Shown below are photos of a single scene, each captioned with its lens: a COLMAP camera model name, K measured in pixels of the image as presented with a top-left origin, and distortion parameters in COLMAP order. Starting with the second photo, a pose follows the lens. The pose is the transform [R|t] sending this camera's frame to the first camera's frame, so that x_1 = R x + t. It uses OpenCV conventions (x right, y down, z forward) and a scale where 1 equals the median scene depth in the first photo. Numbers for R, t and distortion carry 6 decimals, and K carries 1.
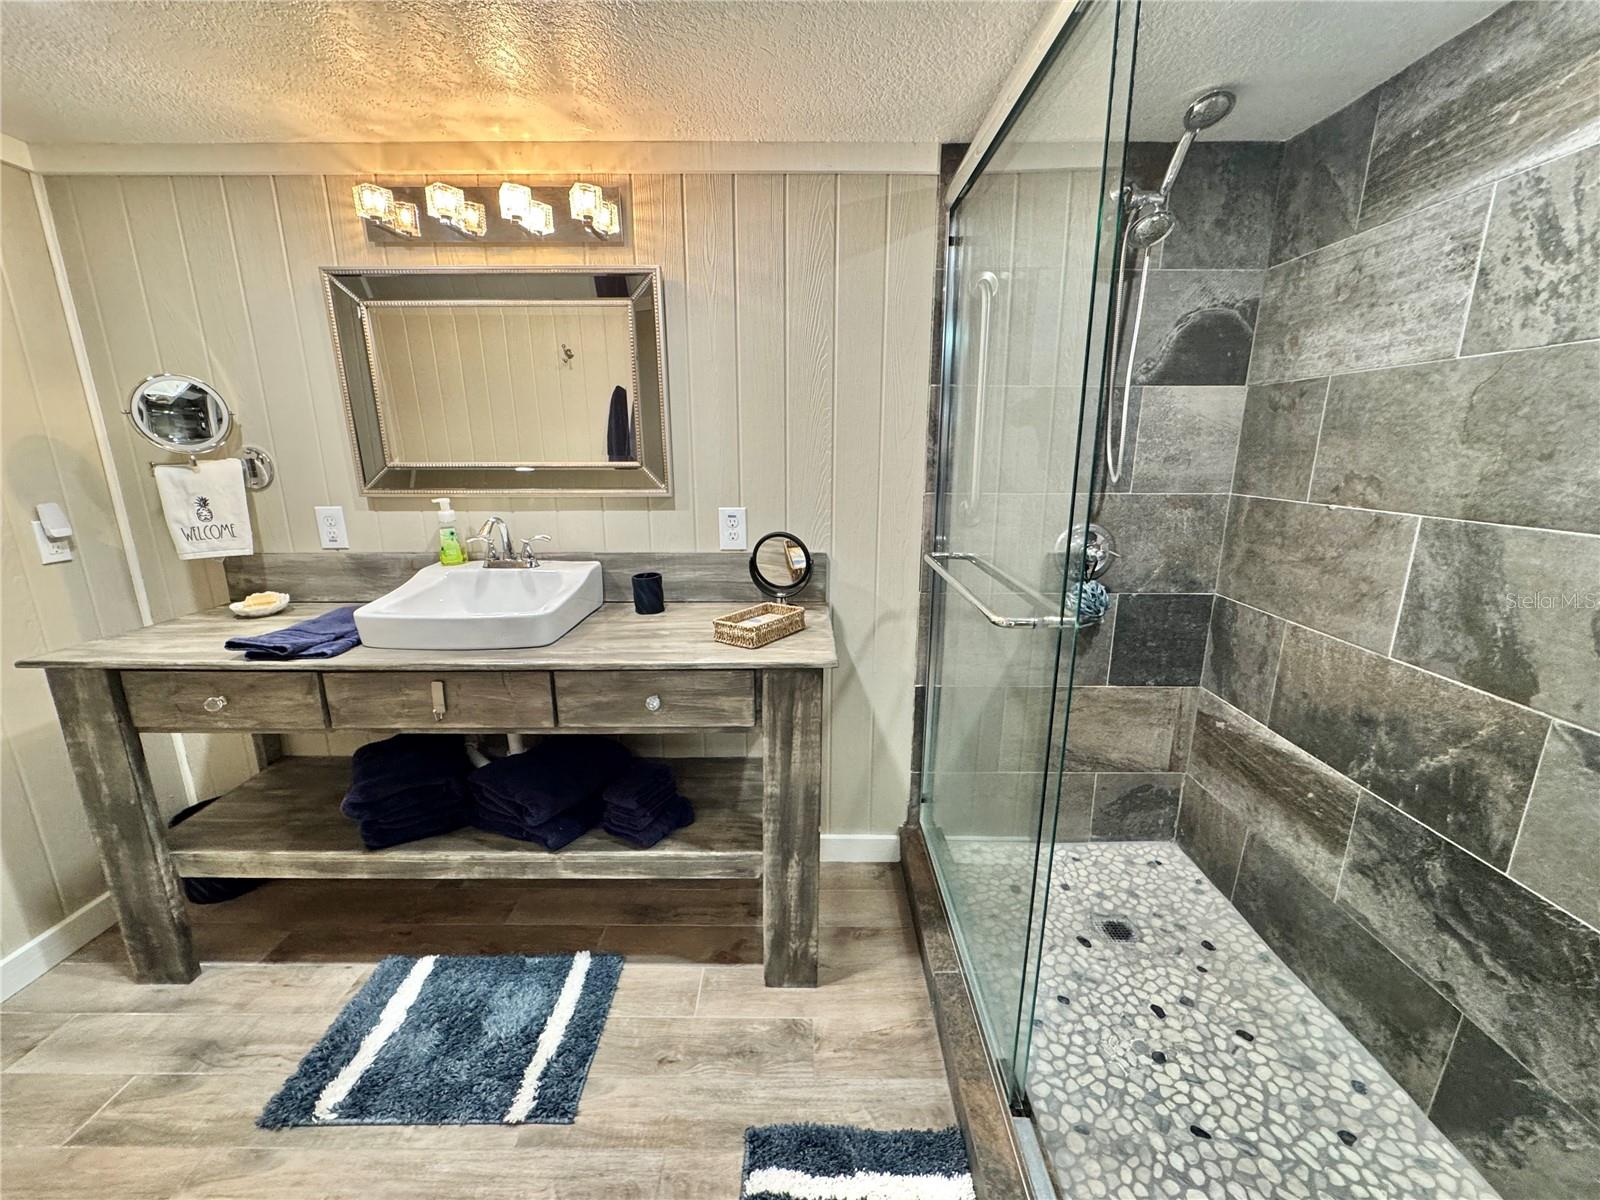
lens RADIAL K [[641.3, 0, 799.7], [0, 641.3, 597.9], [0, 0, 1]] dist [-0.005250, 0.001262]
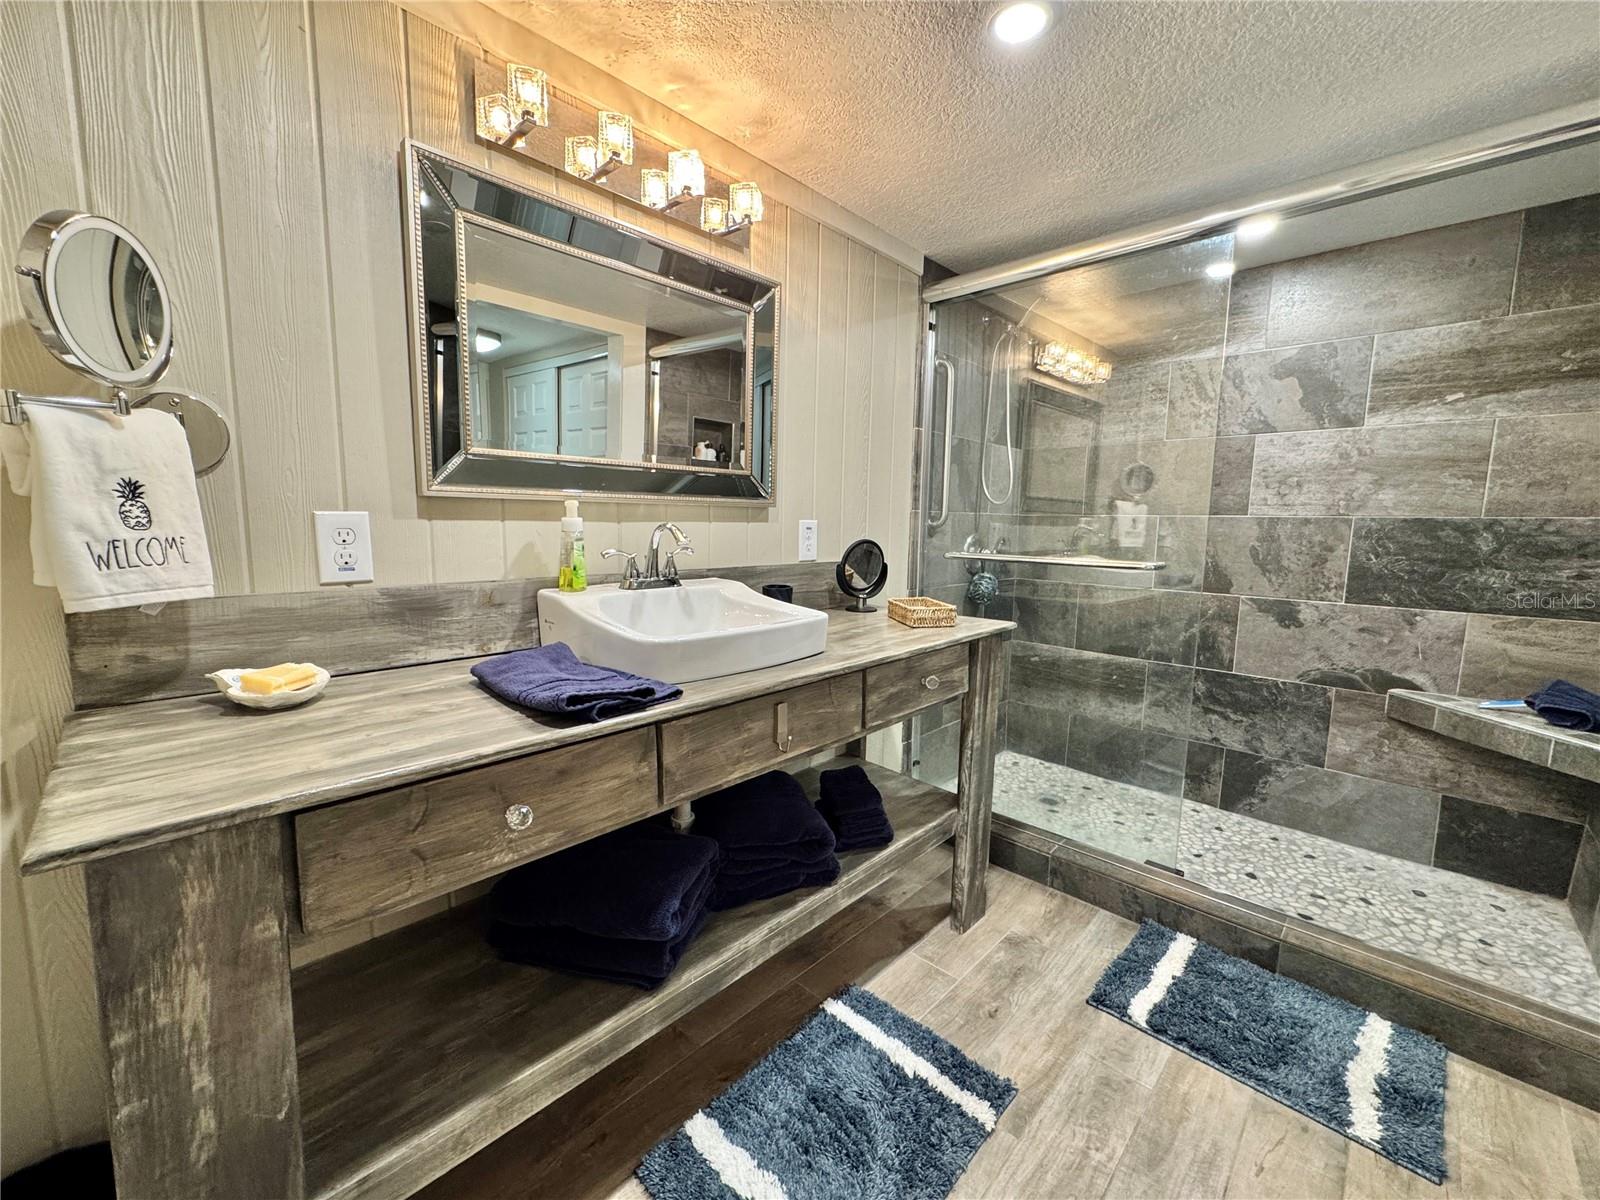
lens RADIAL K [[641.3, 0, 802.3], [0, 641.3, 597.2], [0, 0, 1]] dist [-0.005250, 0.001262]
pose [[0.686567, -0.076498, 0.723030, -1.110502], [0.153784, 0.987229, -0.041577, 0.032445], [-0.710616, 0.139736, 0.689564, 0.379719]]
